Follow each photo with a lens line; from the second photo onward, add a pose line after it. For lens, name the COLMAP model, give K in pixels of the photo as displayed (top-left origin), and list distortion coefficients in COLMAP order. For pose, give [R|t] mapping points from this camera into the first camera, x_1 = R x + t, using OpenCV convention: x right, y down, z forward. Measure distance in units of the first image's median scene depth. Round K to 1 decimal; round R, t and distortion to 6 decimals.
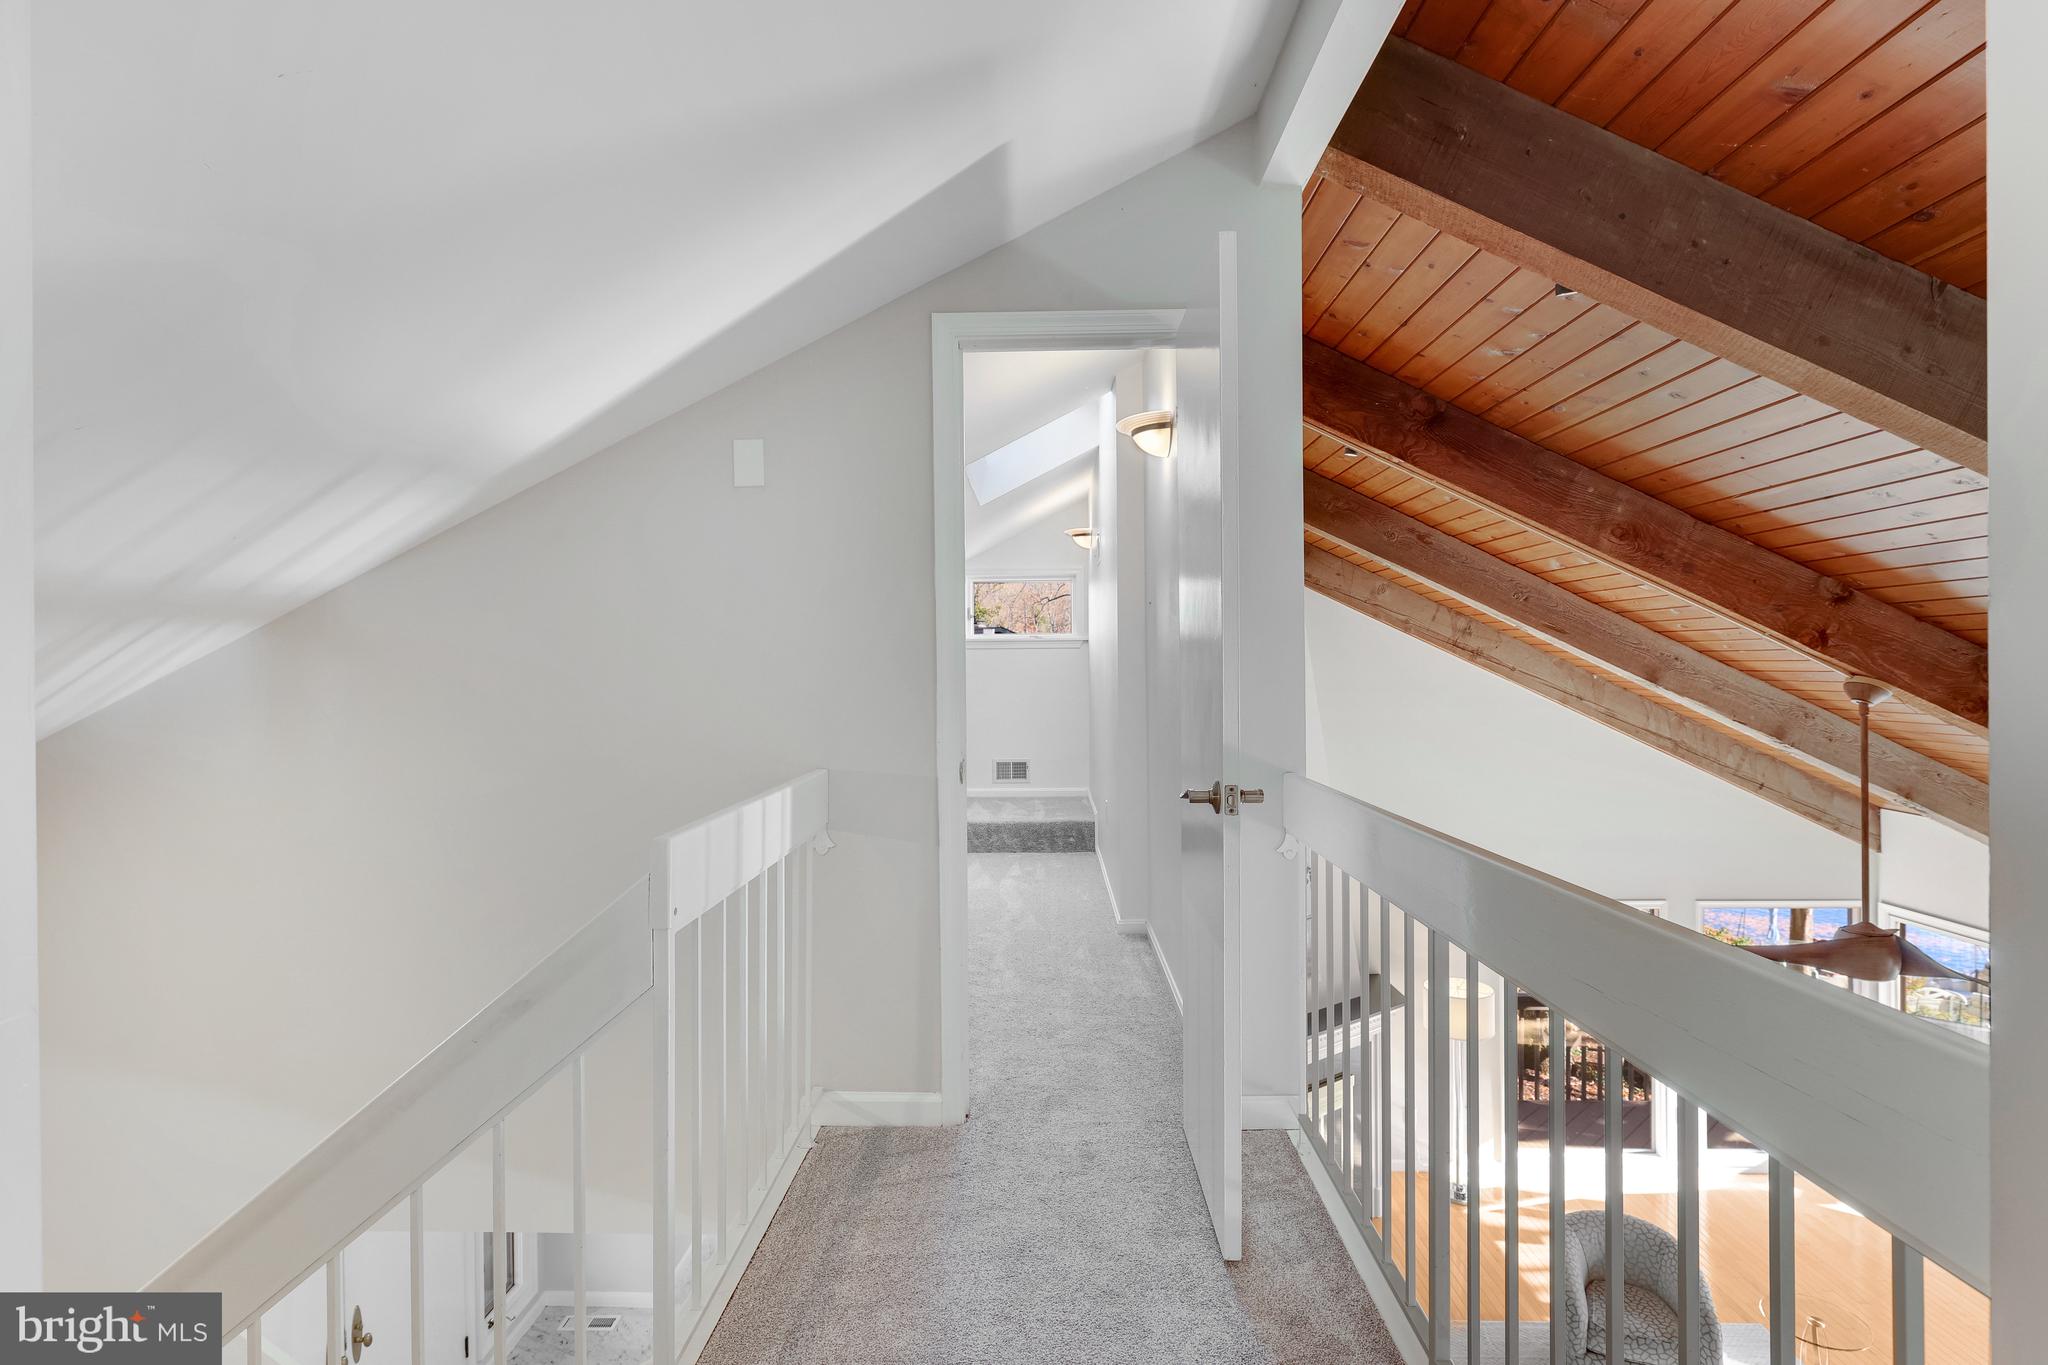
lens RADIAL K [[1048.9, 0, 999.3], [0, 1048.9, 660.4], [0, 0, 1]] dist [-0.003183, 0.001054]
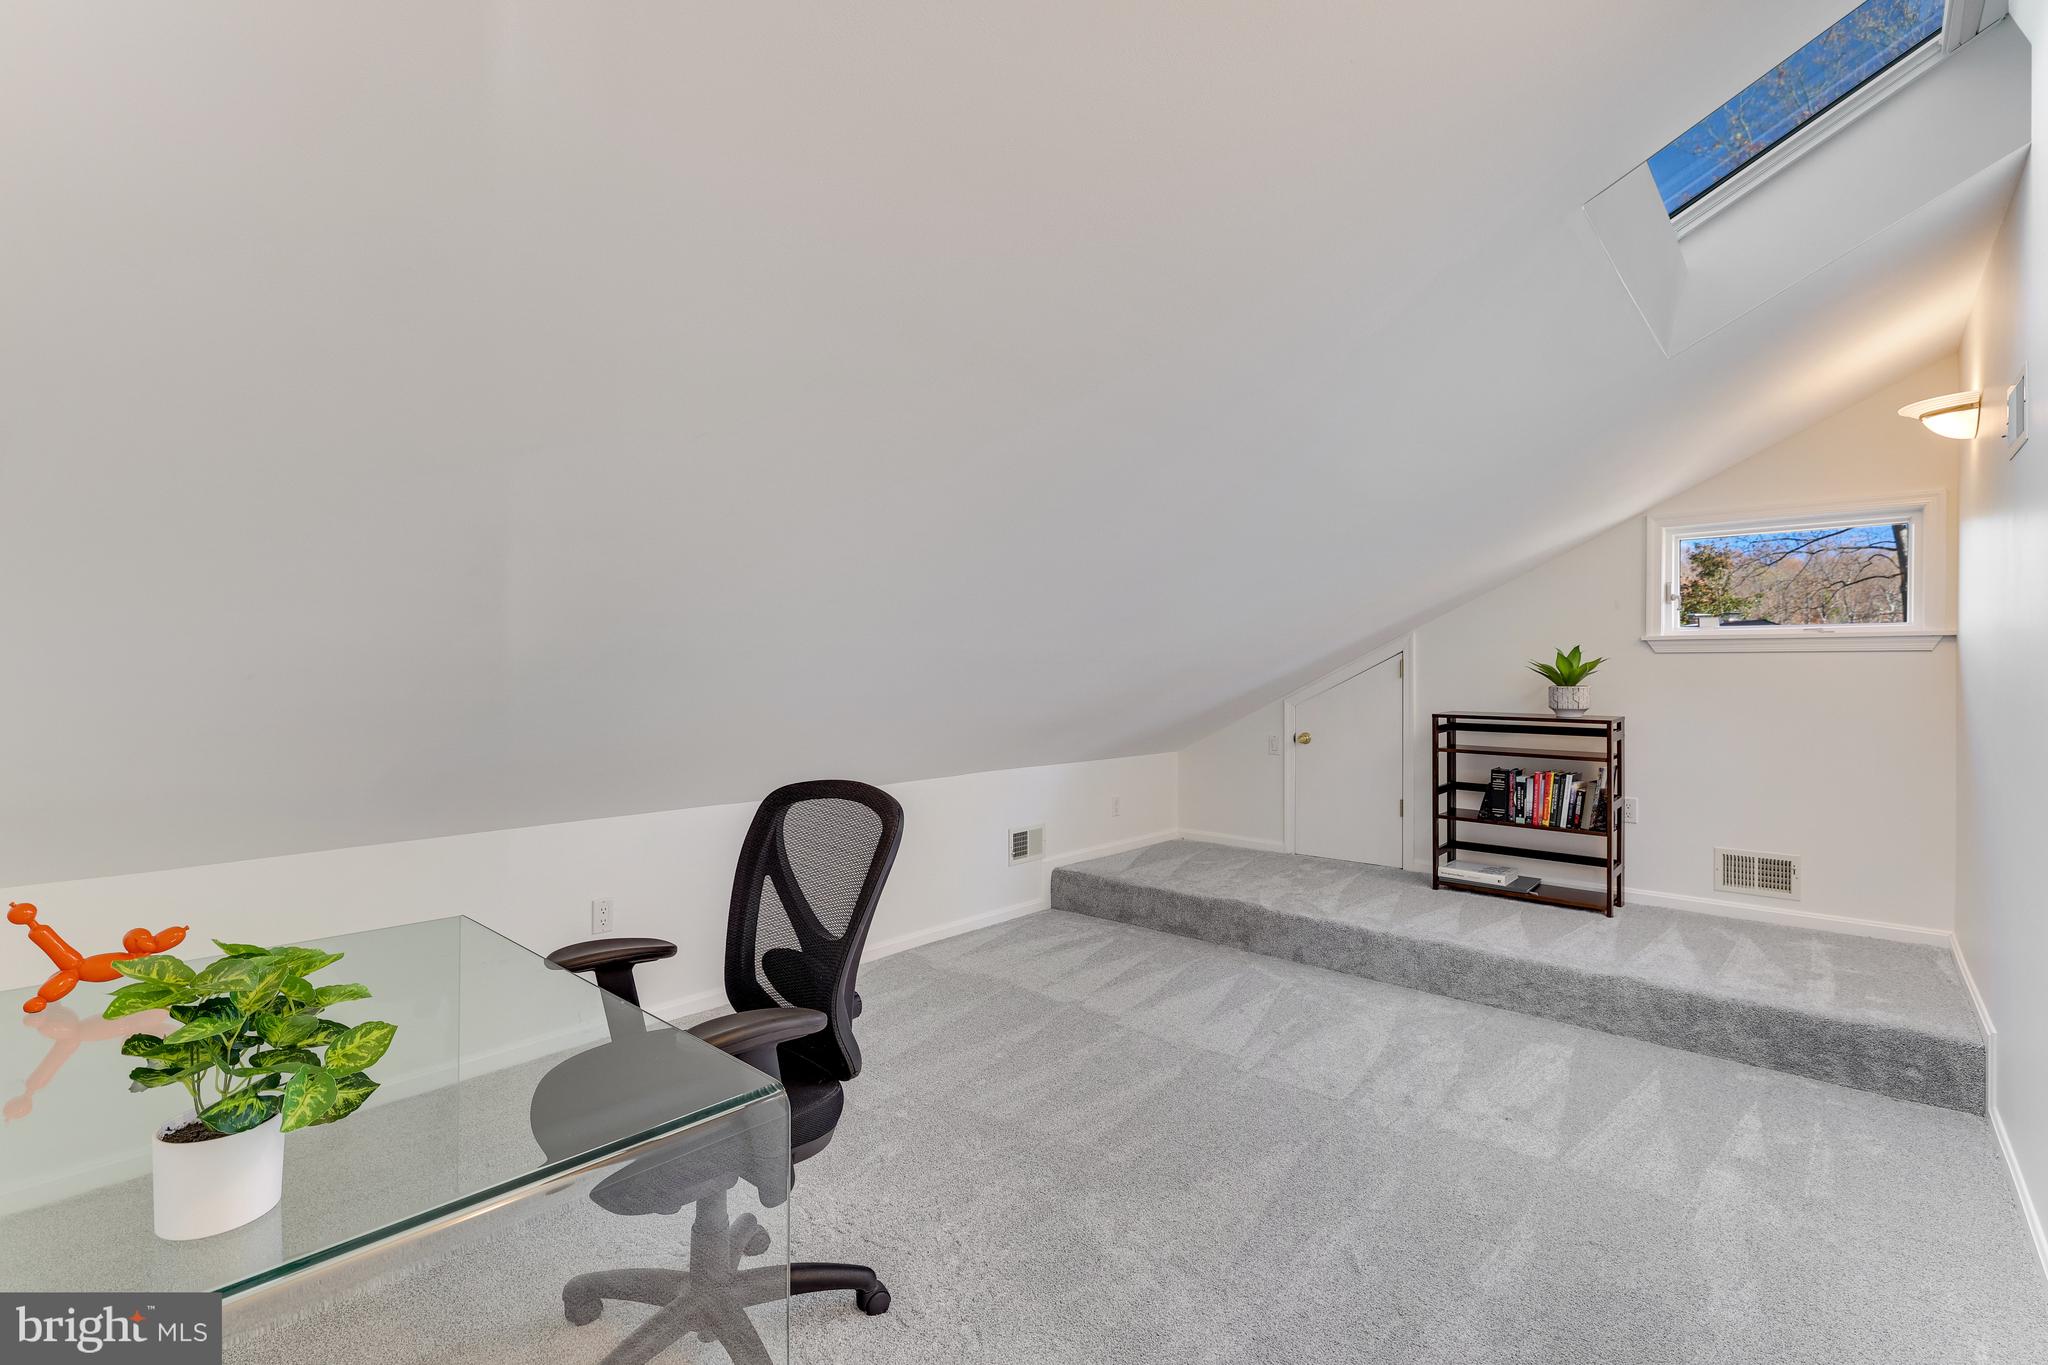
lens RADIAL K [[915.8, 0, 1032.8], [0, 915.8, 681.6], [0, 0, 1]] dist [0.003030, -0.000104]
pose [[0.780598, 0.016604, -0.624813, 0.015713], [-0.000282, 0.999656, 0.026213, -0.009156], [0.625034, -0.020286, 0.780334, 0.420467]]
